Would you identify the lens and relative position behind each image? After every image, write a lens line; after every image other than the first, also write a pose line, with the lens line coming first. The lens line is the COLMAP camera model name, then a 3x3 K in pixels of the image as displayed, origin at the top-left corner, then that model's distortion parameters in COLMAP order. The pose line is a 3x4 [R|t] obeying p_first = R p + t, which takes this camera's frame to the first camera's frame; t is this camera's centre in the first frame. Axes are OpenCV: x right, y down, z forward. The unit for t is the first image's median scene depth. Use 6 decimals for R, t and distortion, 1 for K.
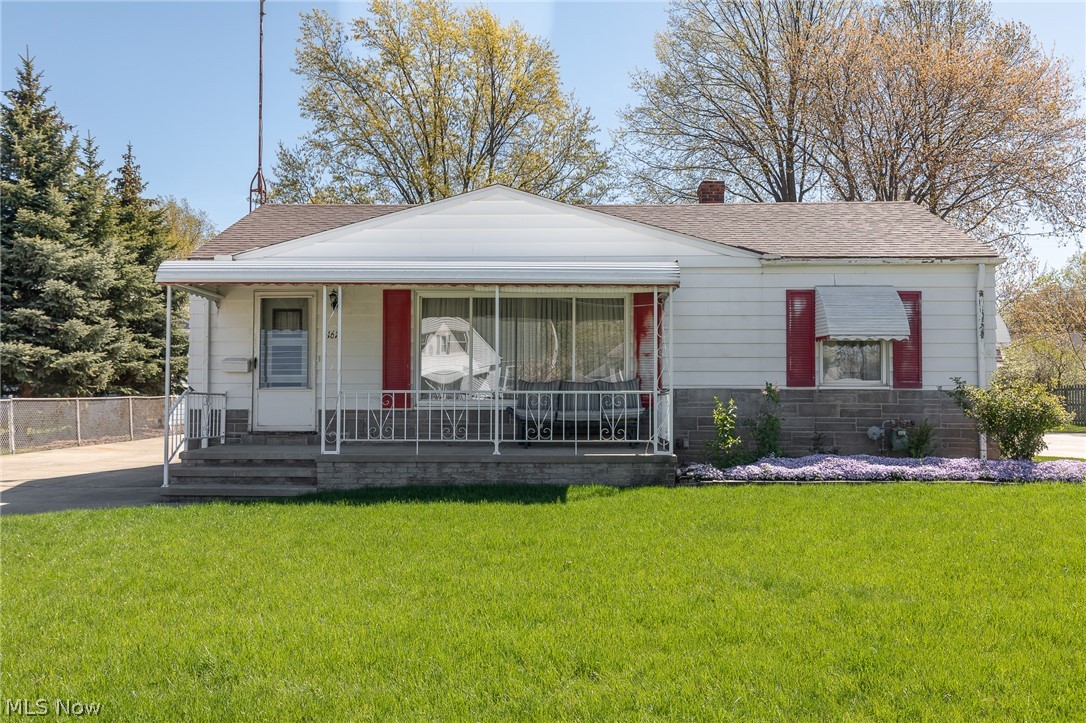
lens RADIAL K [[1018.8, 0, 543.7], [0, 1018.8, 365.1], [0, 0, 1]] dist [0.022836, 0.000000]
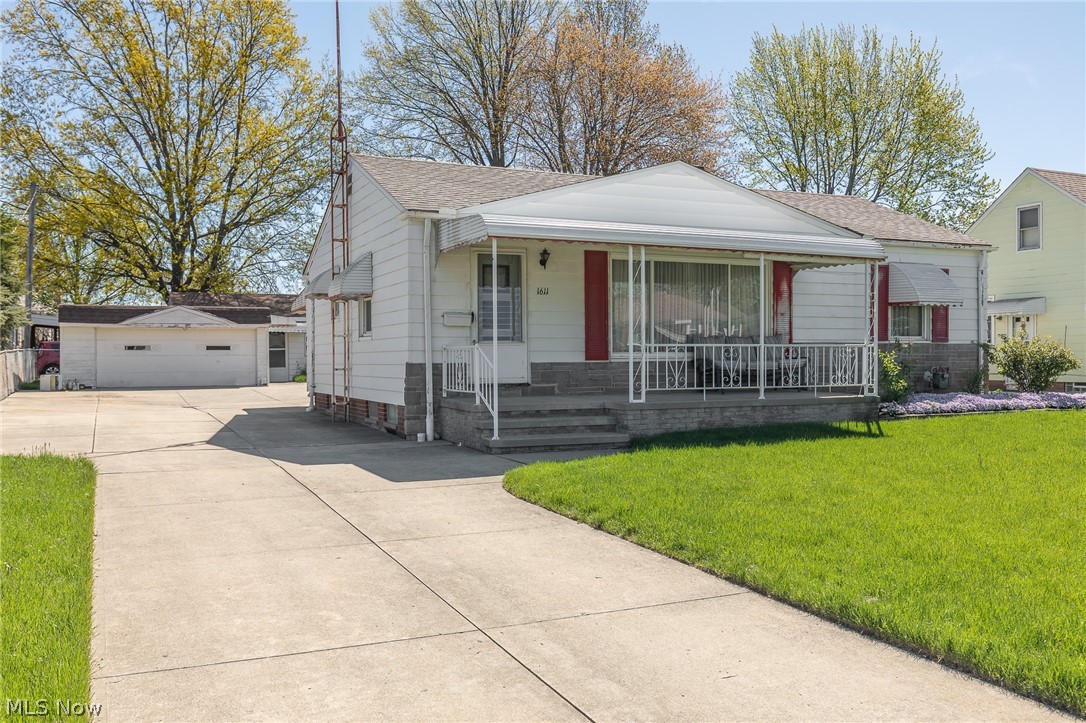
lens RADIAL K [[950.7, 0, 542.9], [0, 950.7, 359.8], [0, 0, 1]] dist [0.010019, 0.001991]
pose [[0.896879, -0.007552, 0.442212, -0.650568], [-0.010385, 0.999219, 0.038127, 0.003602], [-0.442155, -0.038788, 0.896100, 0.121028]]
